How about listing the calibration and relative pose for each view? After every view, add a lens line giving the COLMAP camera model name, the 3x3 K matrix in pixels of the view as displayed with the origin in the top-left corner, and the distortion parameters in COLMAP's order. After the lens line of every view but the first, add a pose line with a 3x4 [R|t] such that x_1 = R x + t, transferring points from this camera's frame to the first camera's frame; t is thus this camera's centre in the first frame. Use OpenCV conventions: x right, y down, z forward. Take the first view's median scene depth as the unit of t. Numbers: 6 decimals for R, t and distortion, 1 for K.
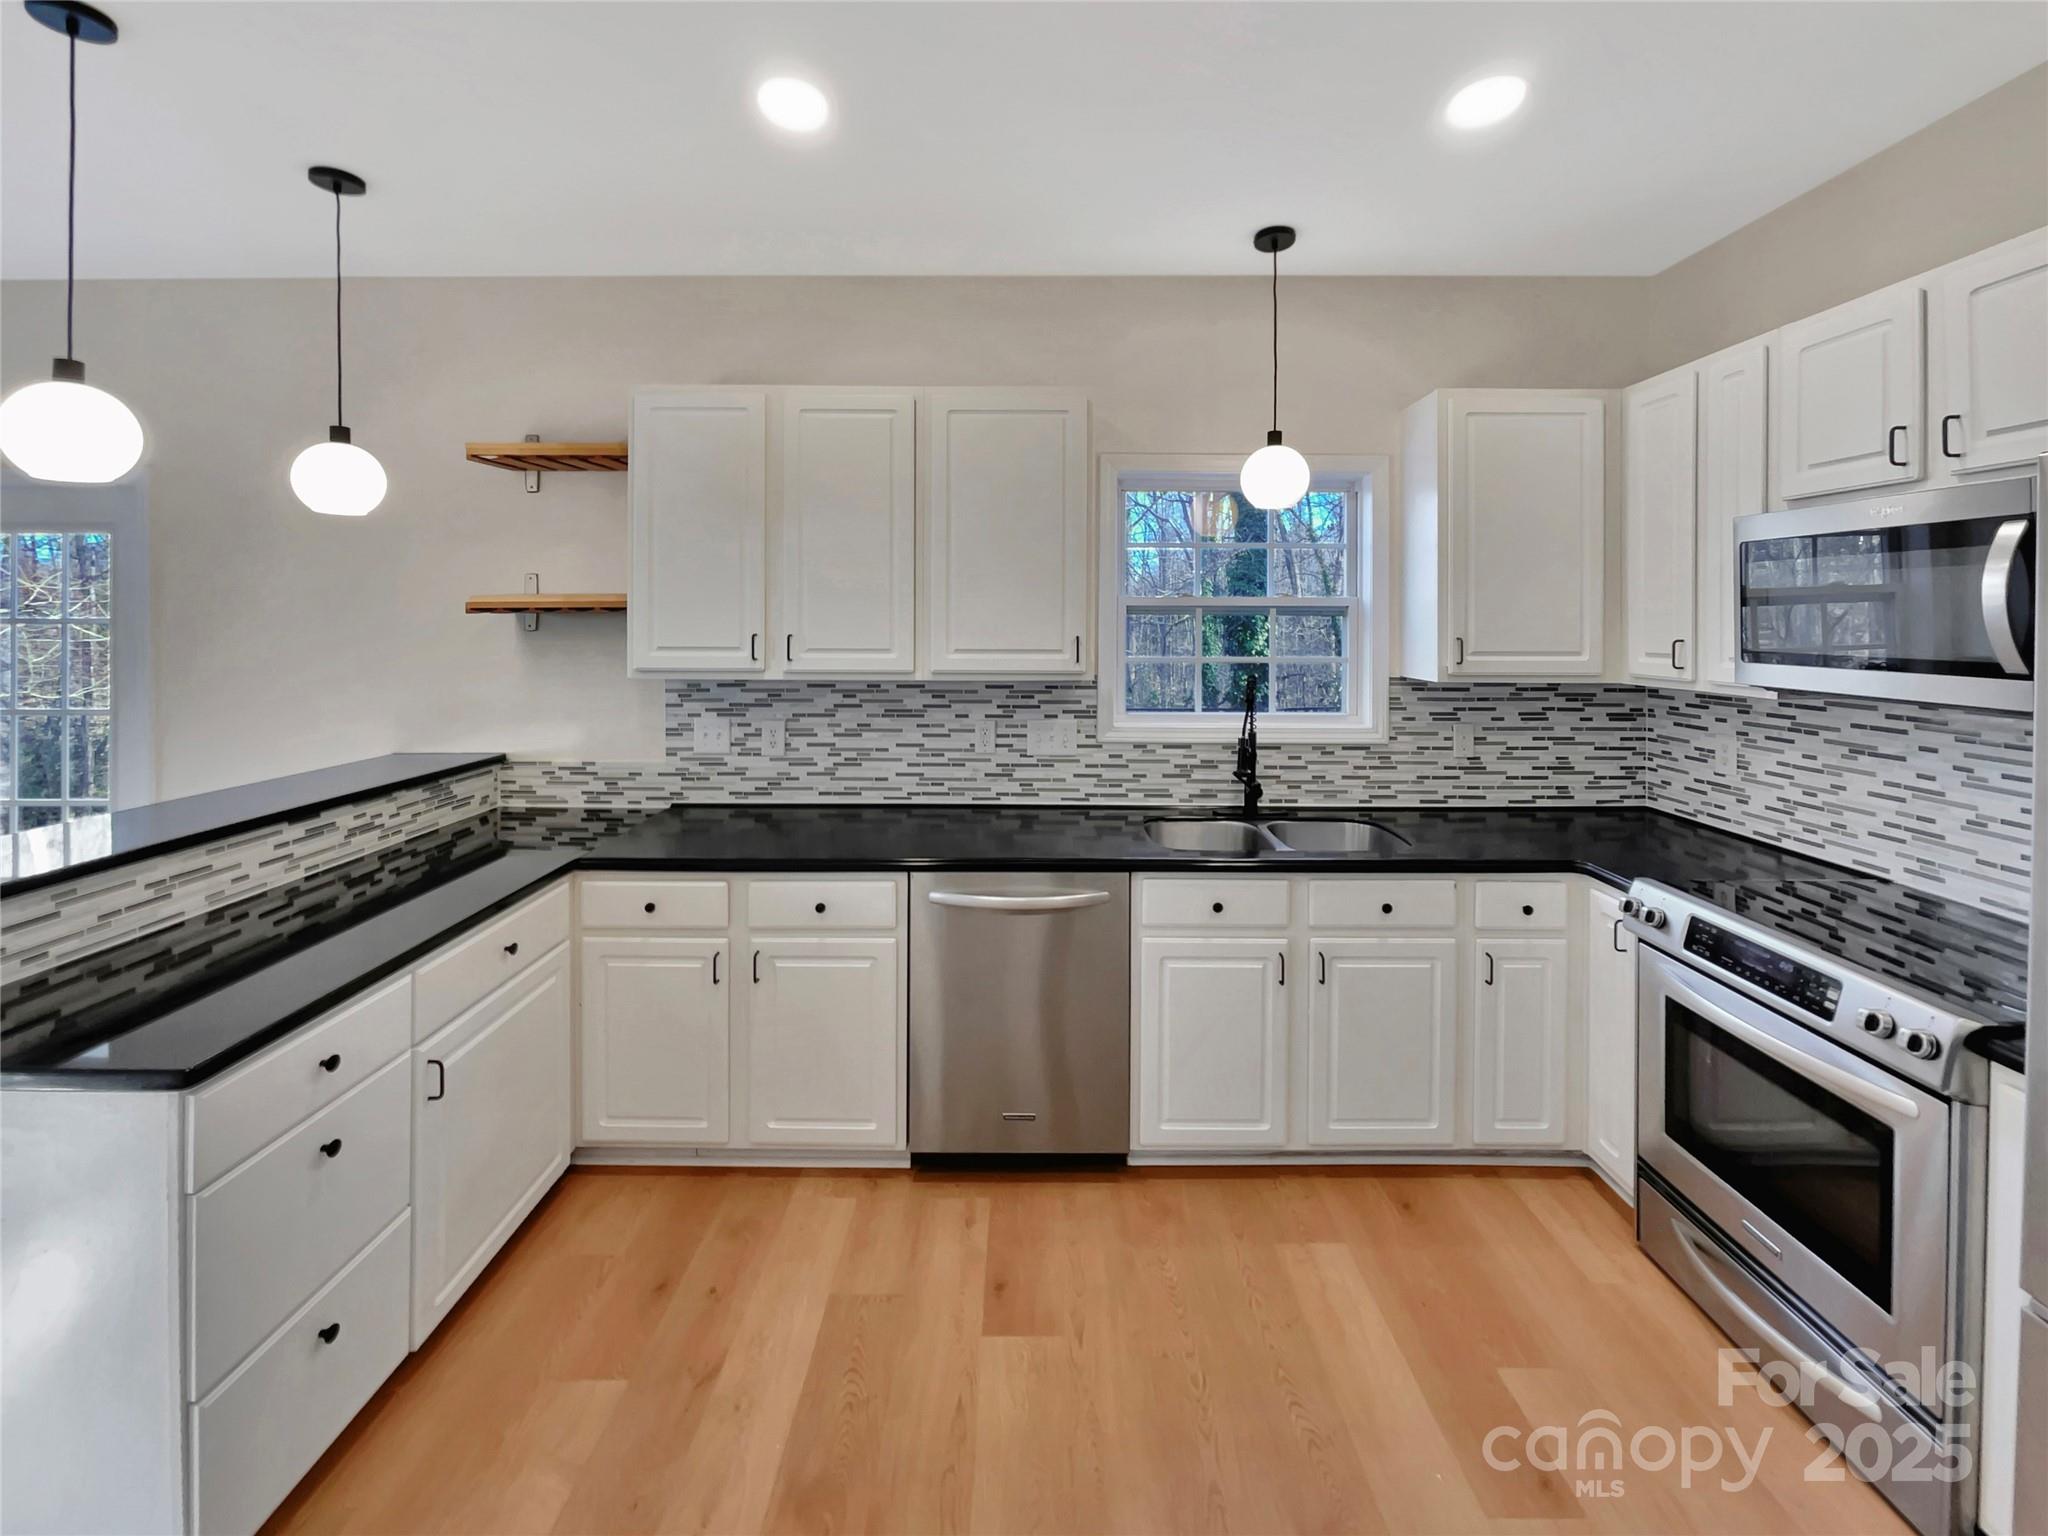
lens RADIAL K [[877.0, 0, 1015.4], [0, 877.0, 613.3], [0, 0, 1]] dist [-0.003089, -0.000301]
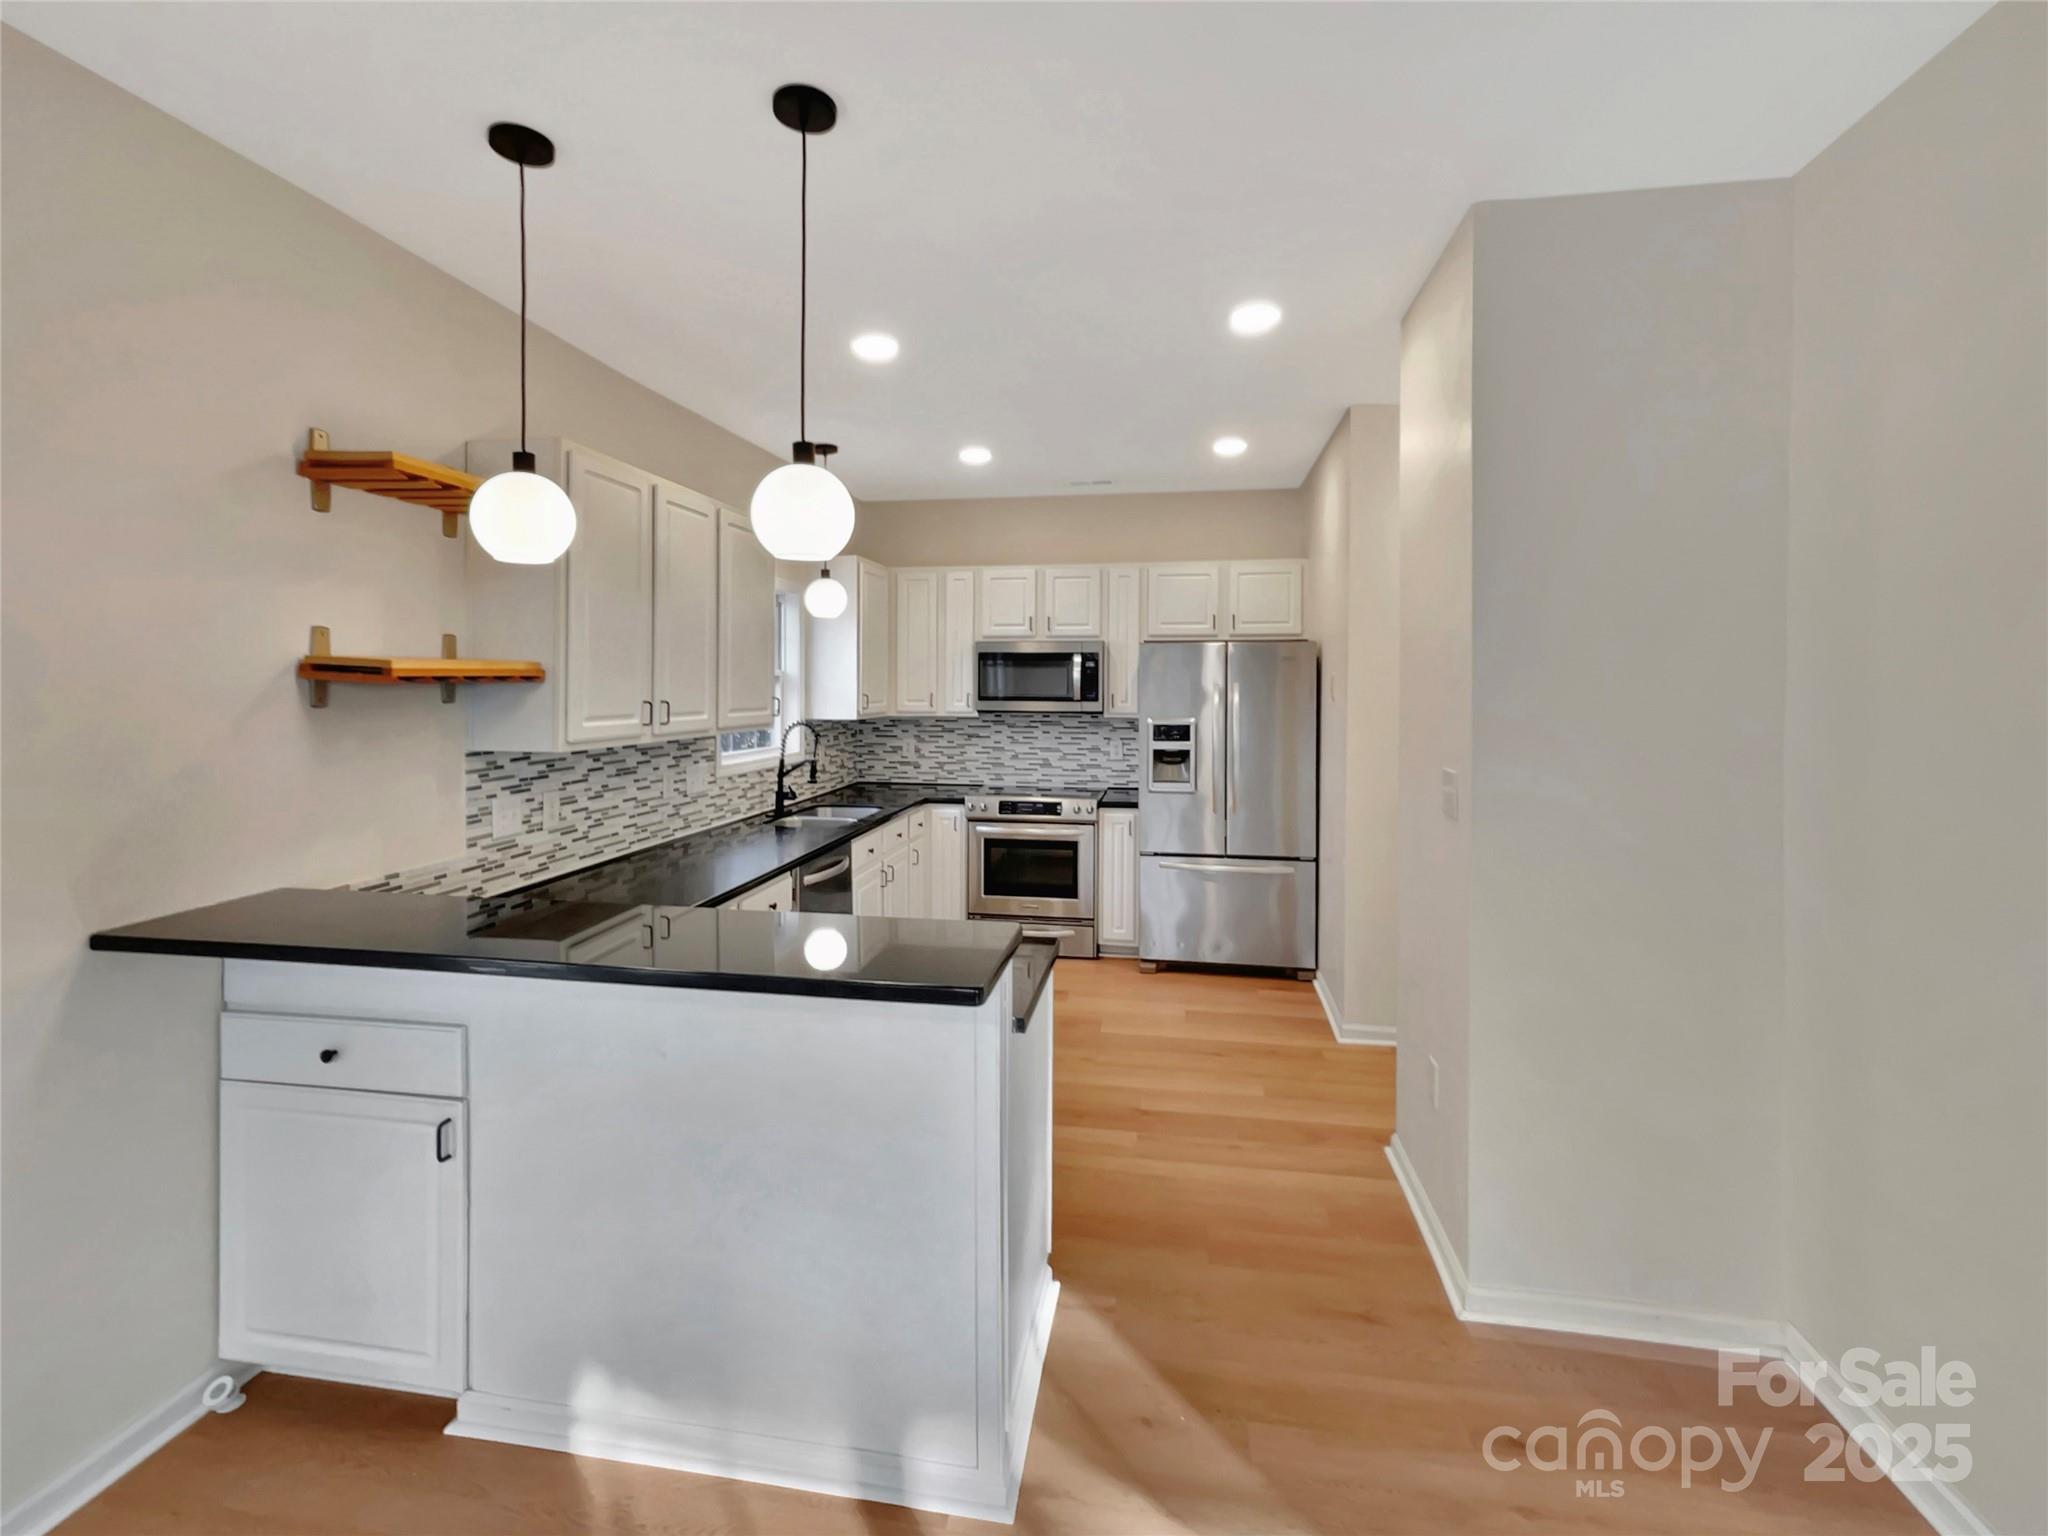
lens RADIAL K [[961.0, 0, 1019.5], [0, 961.0, 725.1], [0, 0, 1]] dist [0.063240, 0.000090]
pose [[0.162826, -0.048801, 0.985447, -1.250875], [-0.006970, 0.998694, 0.050609, -0.009612], [-0.986630, -0.015109, 0.162274, 0.315535]]
